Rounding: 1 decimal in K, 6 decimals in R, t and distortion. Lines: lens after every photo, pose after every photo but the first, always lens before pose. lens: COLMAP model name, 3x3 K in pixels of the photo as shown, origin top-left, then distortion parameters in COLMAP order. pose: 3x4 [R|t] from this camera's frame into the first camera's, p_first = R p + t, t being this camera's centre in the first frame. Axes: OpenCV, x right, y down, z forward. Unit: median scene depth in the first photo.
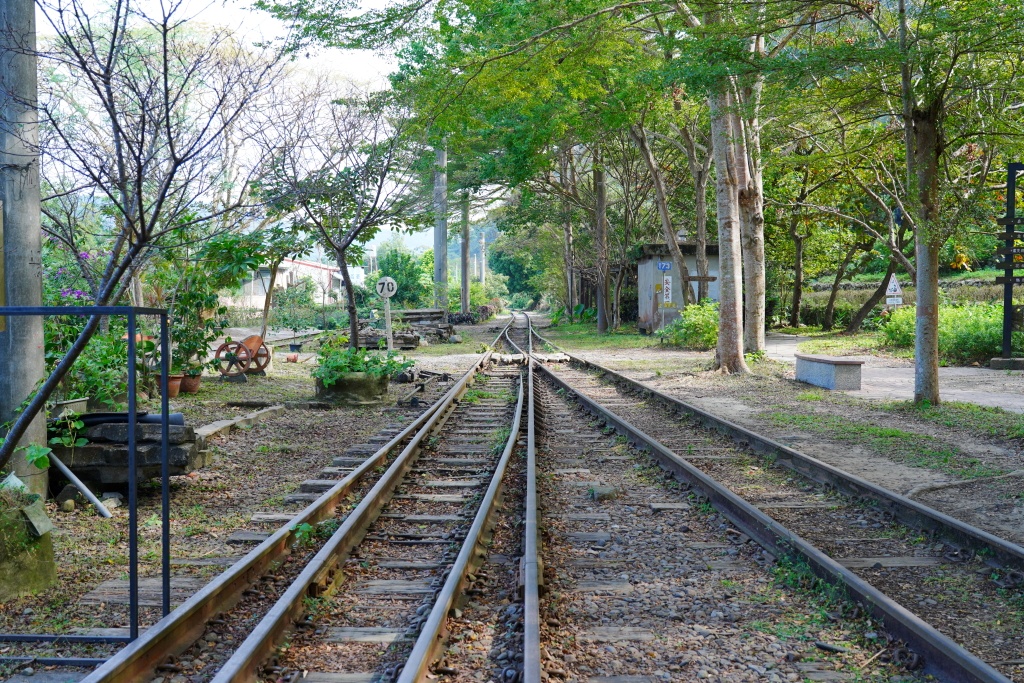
lens RADIAL K [[1045.8, 0, 512.0], [0, 1045.8, 341.5], [0, 0, 1]] dist [0.012752, 0.007313]
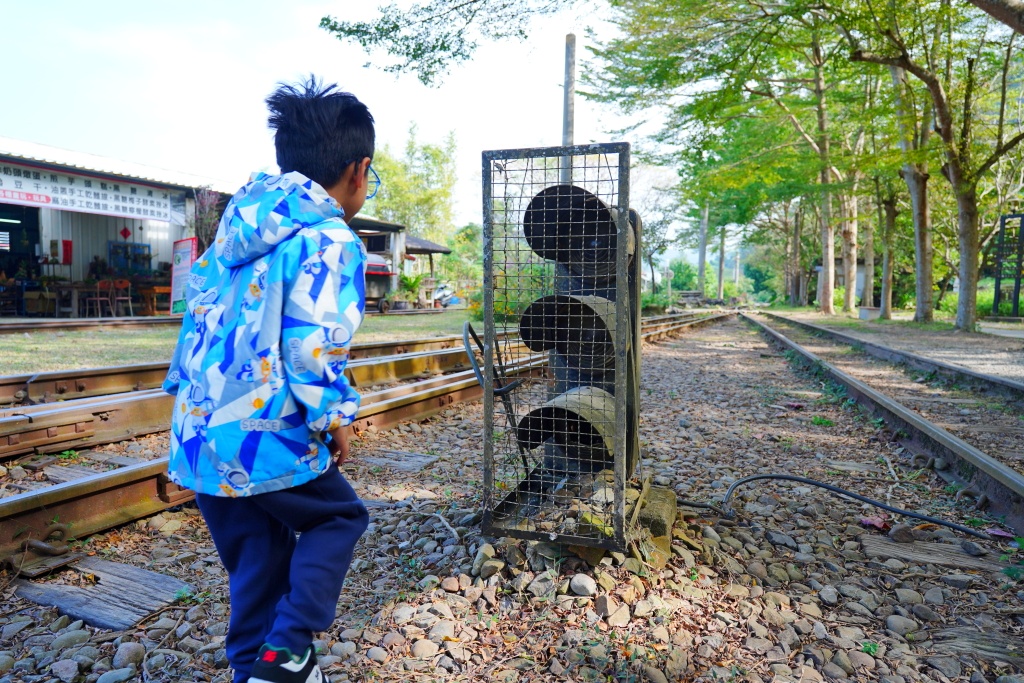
lens RADIAL K [[708.1, 0, 512.0], [0, 708.1, 341.5], [0, 0, 1]] dist [0.000522, -0.000768]
pose [[0.940293, 0.044853, -0.337397, 0.046886], [-0.037666, 0.998903, 0.027822, 0.035934], [0.338275, -0.013453, 0.940951, -0.308688]]
